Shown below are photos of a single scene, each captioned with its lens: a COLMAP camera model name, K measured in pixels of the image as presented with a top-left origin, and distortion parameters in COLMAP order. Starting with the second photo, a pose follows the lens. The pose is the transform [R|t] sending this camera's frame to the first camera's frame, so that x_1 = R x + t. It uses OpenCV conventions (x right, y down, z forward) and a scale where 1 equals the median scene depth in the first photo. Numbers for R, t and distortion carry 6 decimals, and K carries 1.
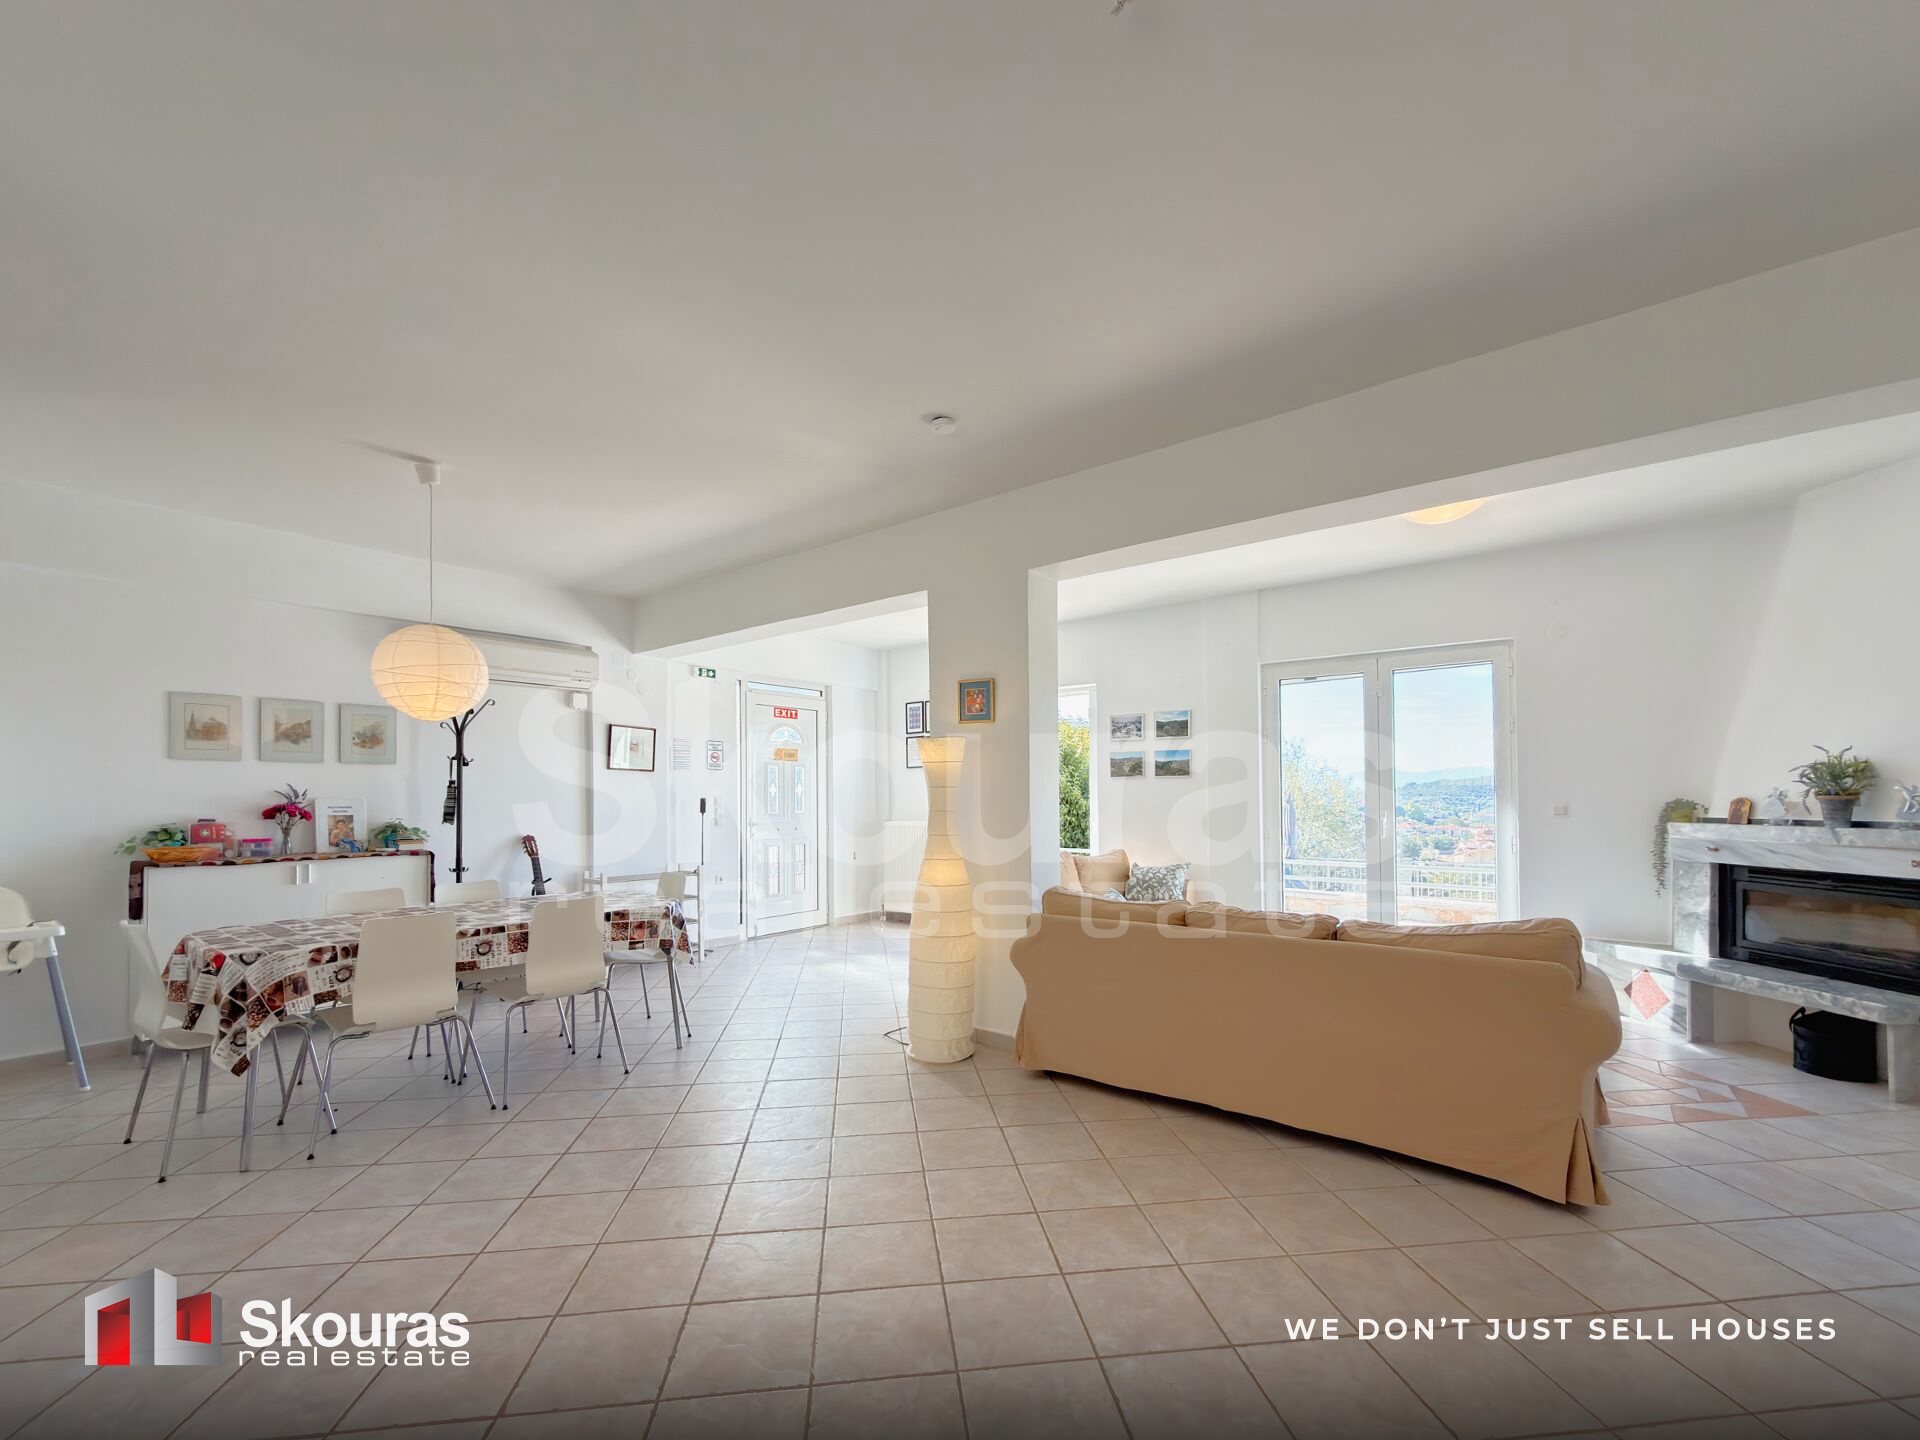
lens RADIAL K [[793.1, 0, 957.3], [0, 793.1, 778.5], [0, 0, 1]] dist [0.003078, 0.000564]
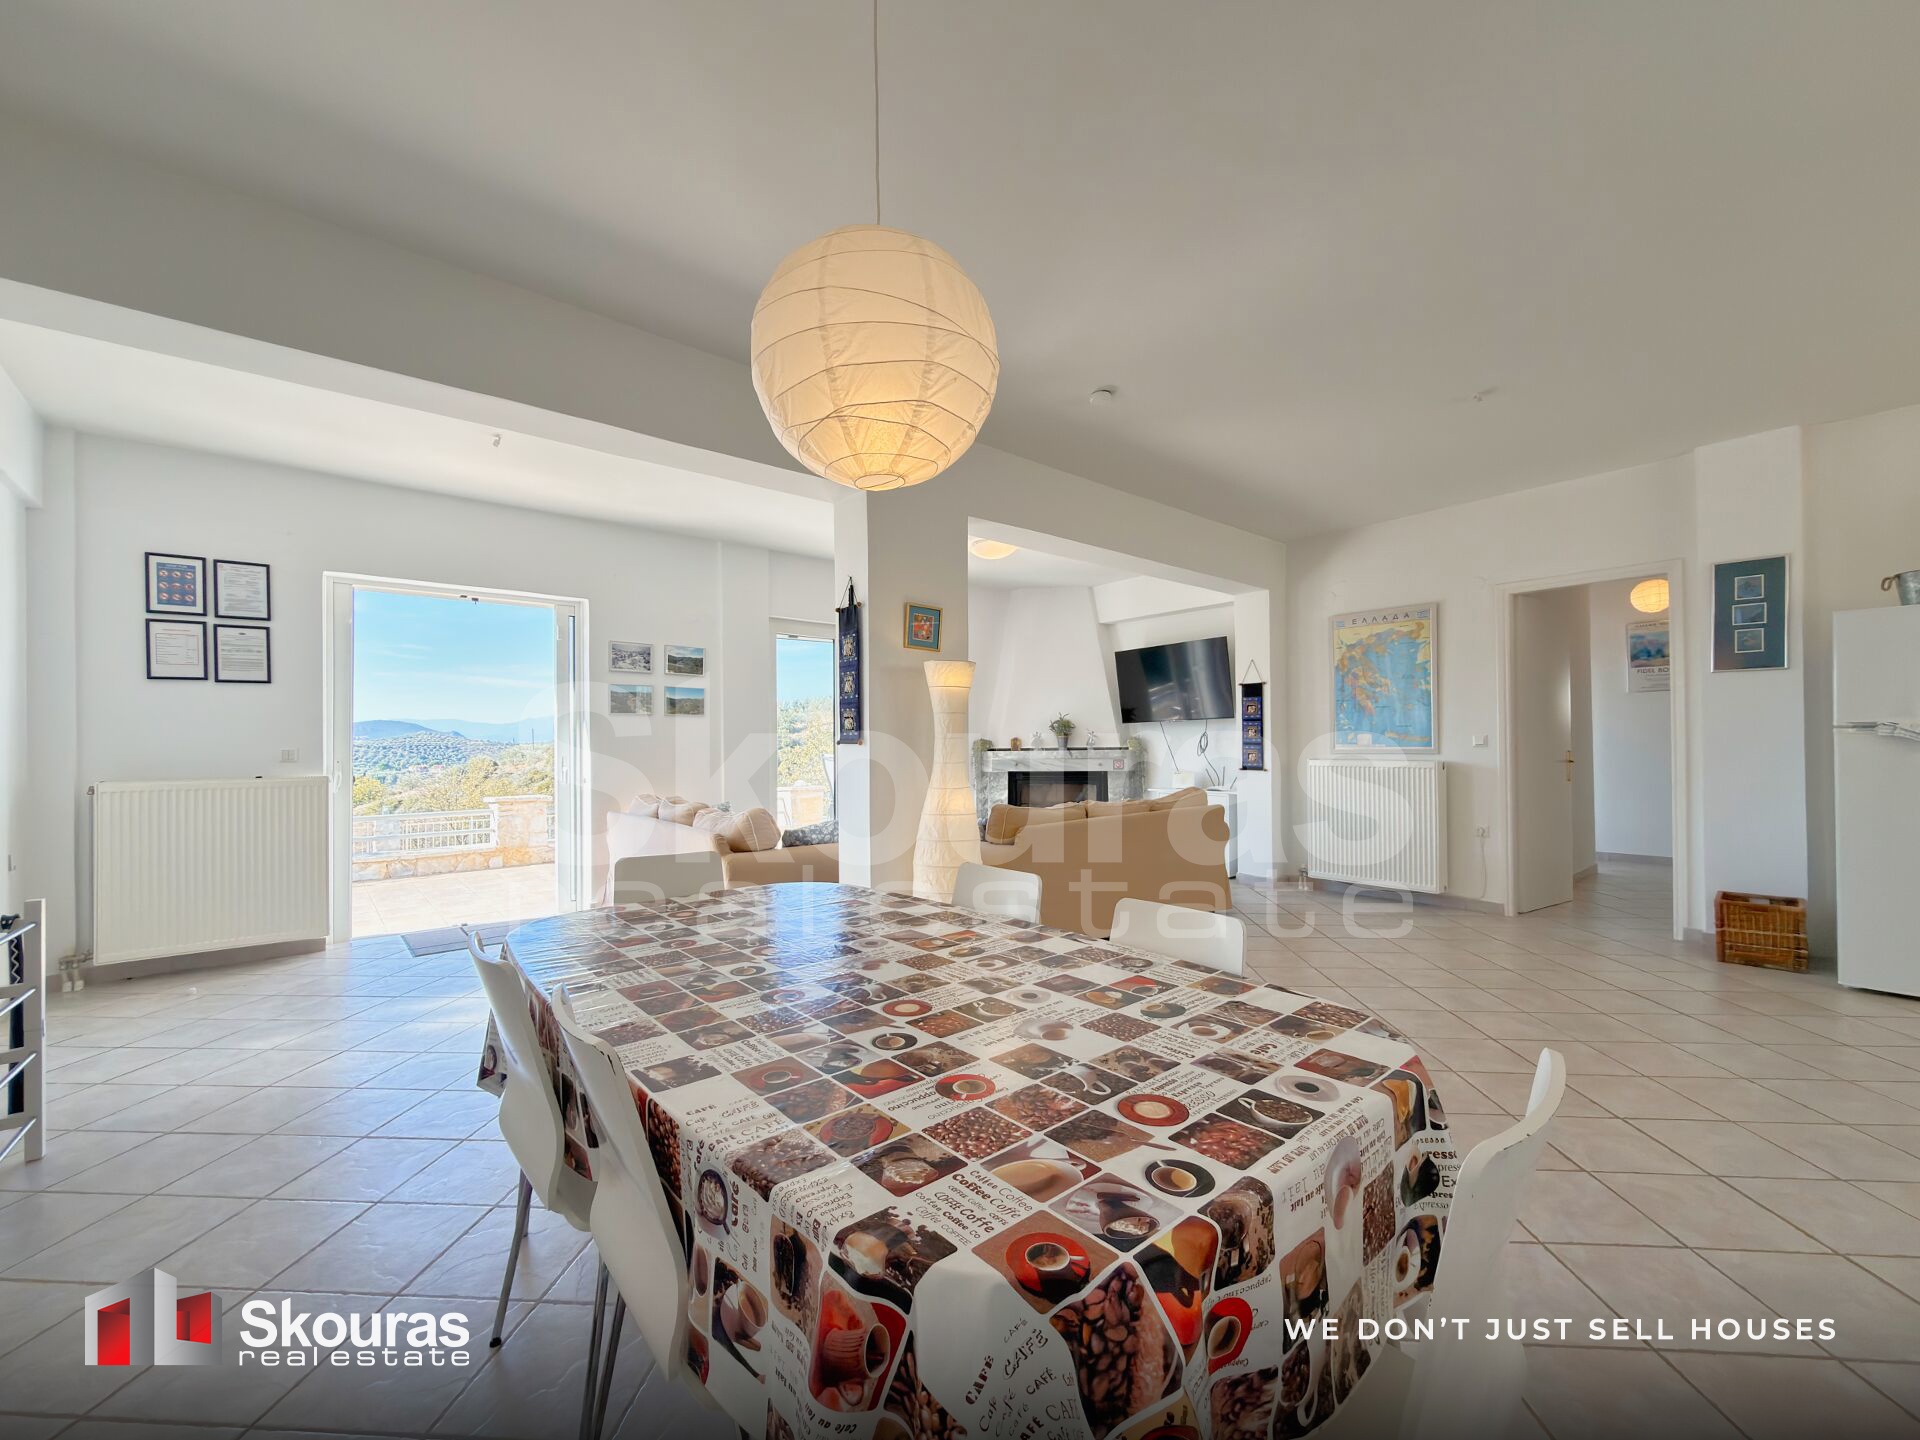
lens RADIAL K [[771.6, 0, 945.0], [0, 771.6, 746.8], [0, 0, 1]] dist [0.005346, -0.000392]
pose [[0.215471, -0.000902, 0.976510, -0.881199], [-0.014128, 0.999892, 0.004041, 0.042676], [-0.976408, -0.014666, 0.215435, 0.764130]]
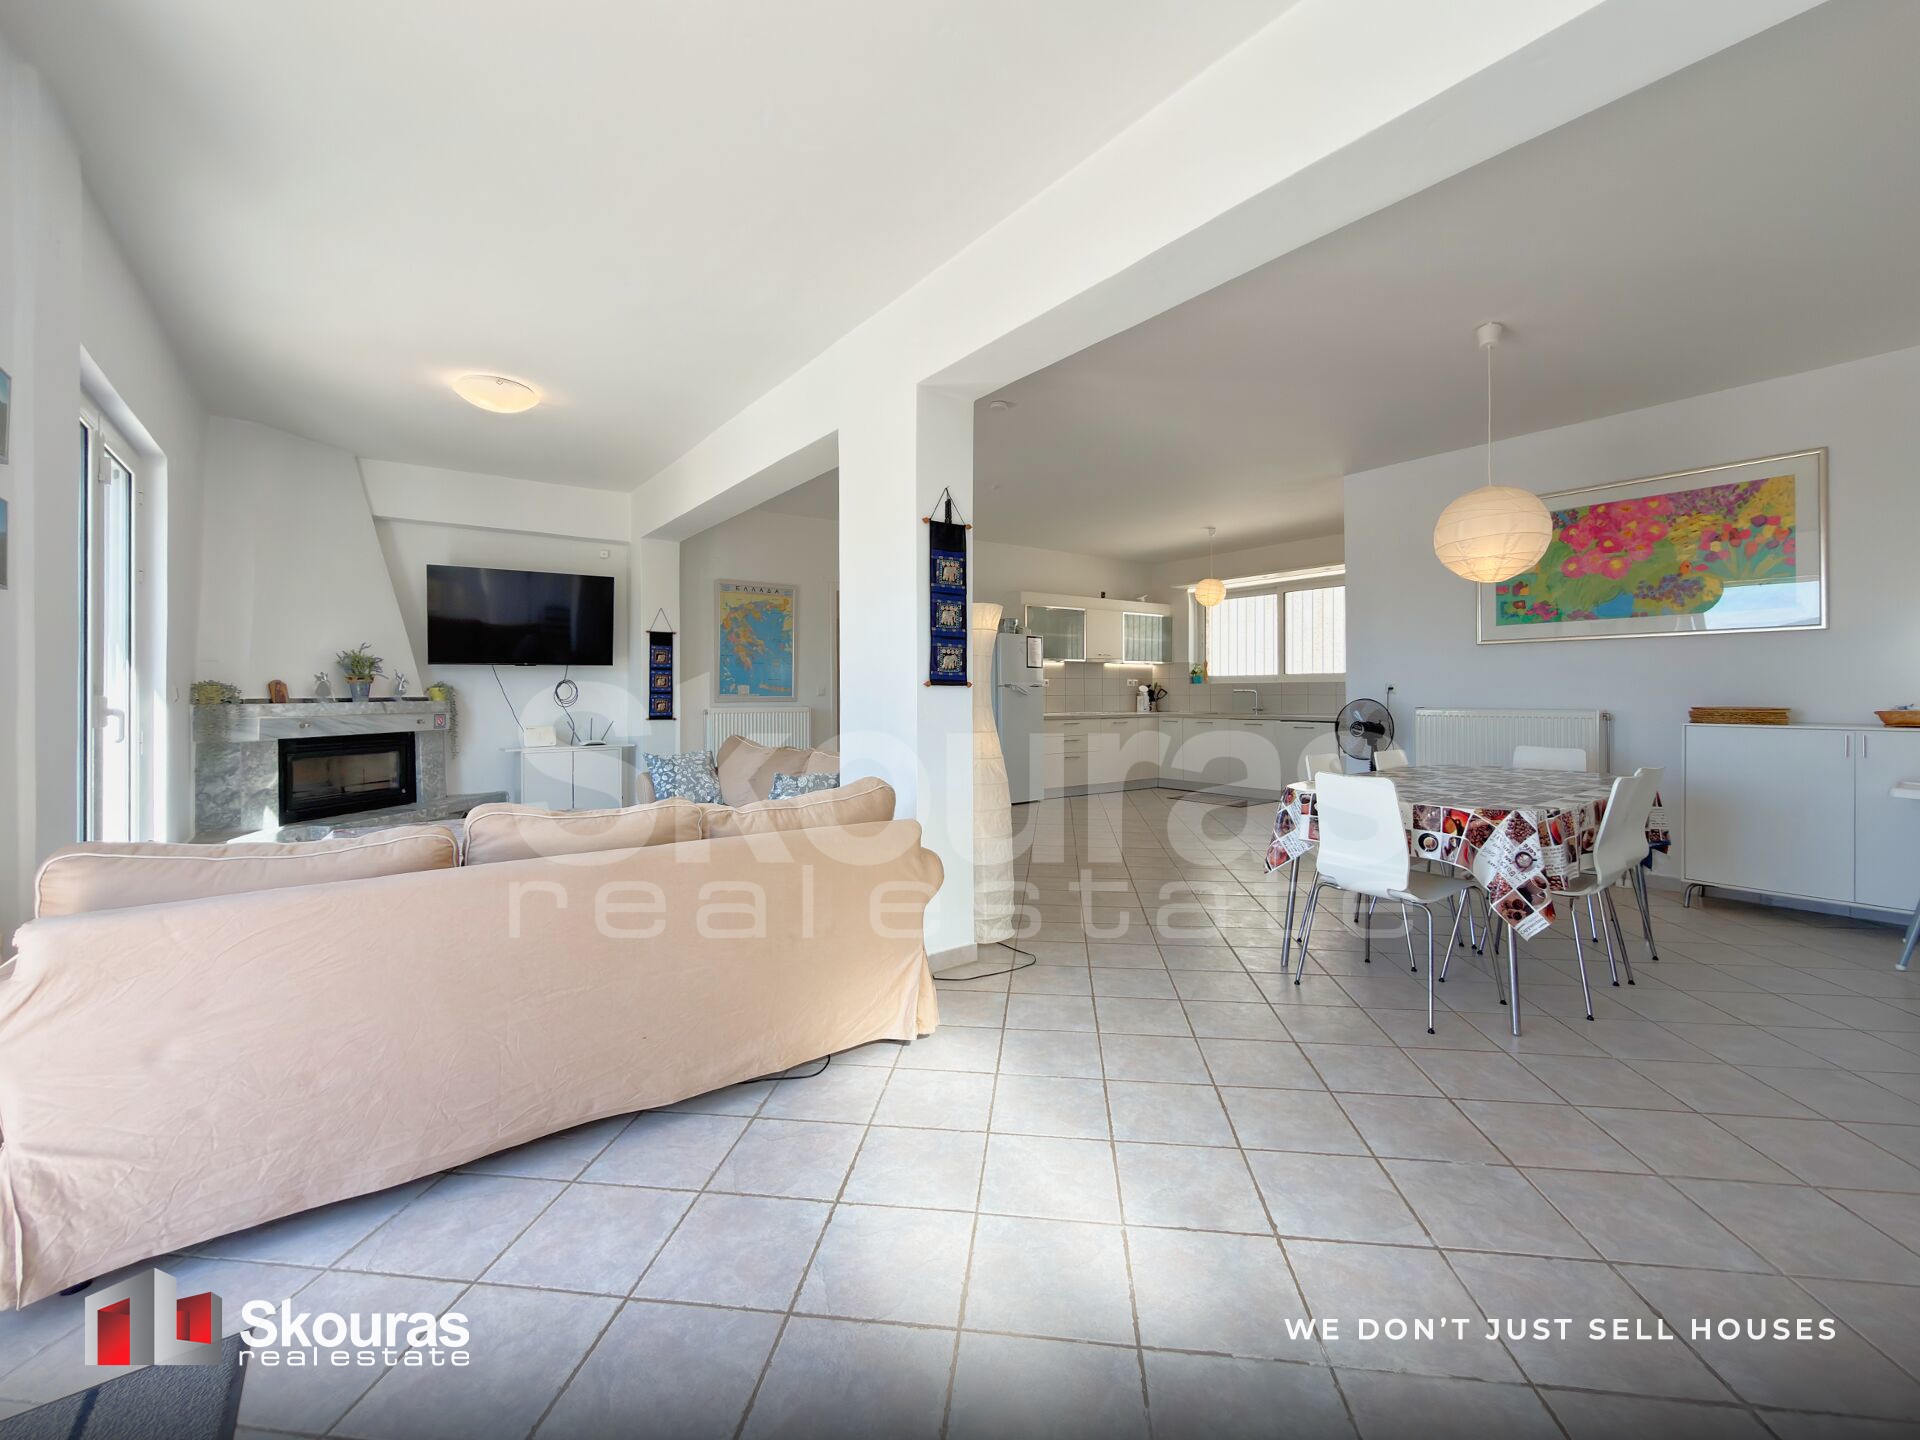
lens RADIAL K [[771.6, 0, 962.3], [0, 771.6, 704.8], [0, 0, 1]] dist [0.005346, -0.000392]
pose [[-0.968274, 0.003018, 0.249872, -0.217468], [0.001774, 0.999985, -0.005204, 0.066748], [-0.249884, -0.004595, -0.968265, 1.814120]]
